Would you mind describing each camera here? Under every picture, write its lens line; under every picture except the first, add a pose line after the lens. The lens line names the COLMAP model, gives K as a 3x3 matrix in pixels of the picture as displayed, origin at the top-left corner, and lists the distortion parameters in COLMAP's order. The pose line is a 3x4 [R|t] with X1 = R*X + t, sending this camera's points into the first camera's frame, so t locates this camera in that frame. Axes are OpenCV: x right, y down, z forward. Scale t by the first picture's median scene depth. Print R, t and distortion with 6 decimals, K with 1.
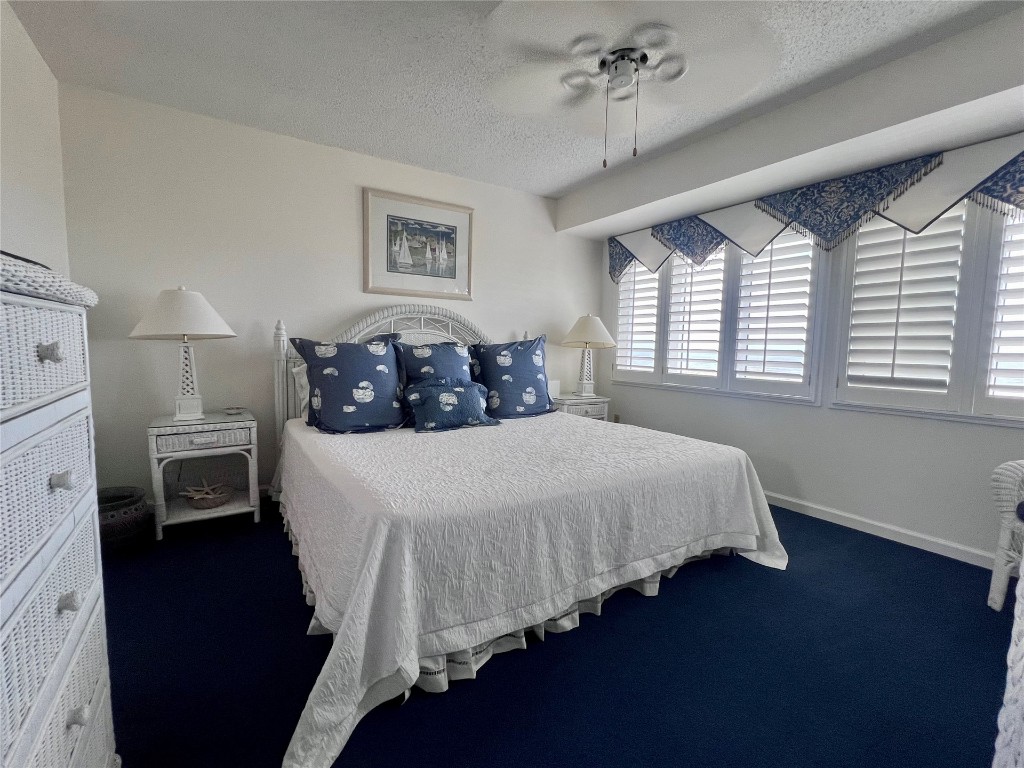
lens RADIAL K [[460.1, 0, 512.0], [0, 460.1, 384.0], [0, 0, 1]] dist [0.001004, -0.000190]
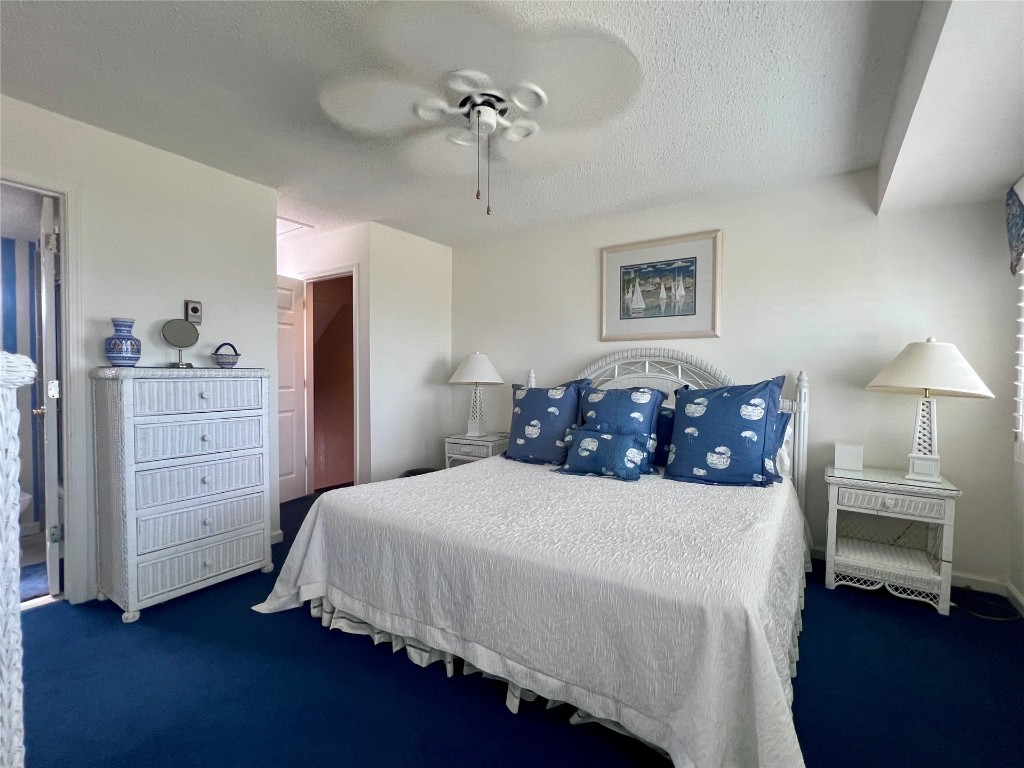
lens RADIAL K [[460.1, 0, 512.0], [0, 460.1, 384.0], [0, 0, 1]] dist [0.001004, -0.000190]
pose [[0.404061, 0.003032, -0.914727, 0.591715], [-0.073868, 0.996837, -0.029325, -0.047659], [0.911745, 0.079418, 0.403007, 0.360489]]
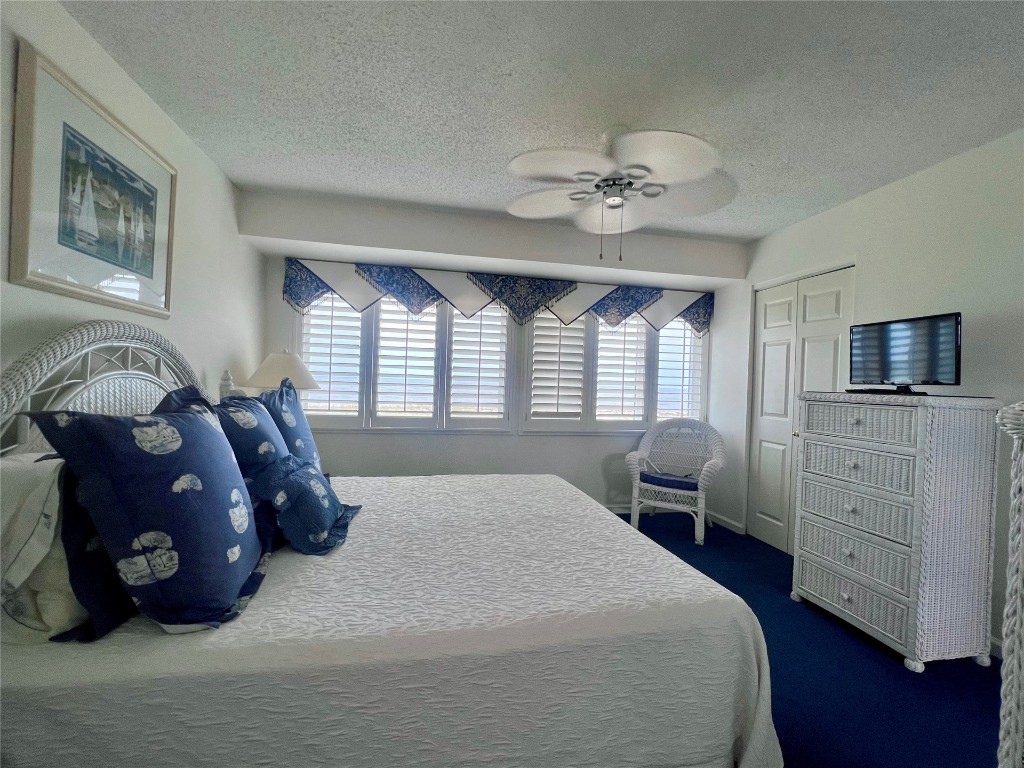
lens RADIAL K [[460.1, 0, 512.0], [0, 460.1, 384.0], [0, 0, 1]] dist [0.001004, -0.000190]
pose [[0.359745, -0.010430, 0.932992, -0.535436], [0.050036, 0.998714, -0.008128, -0.079221], [-0.931708, 0.049608, 0.359804, 0.424572]]
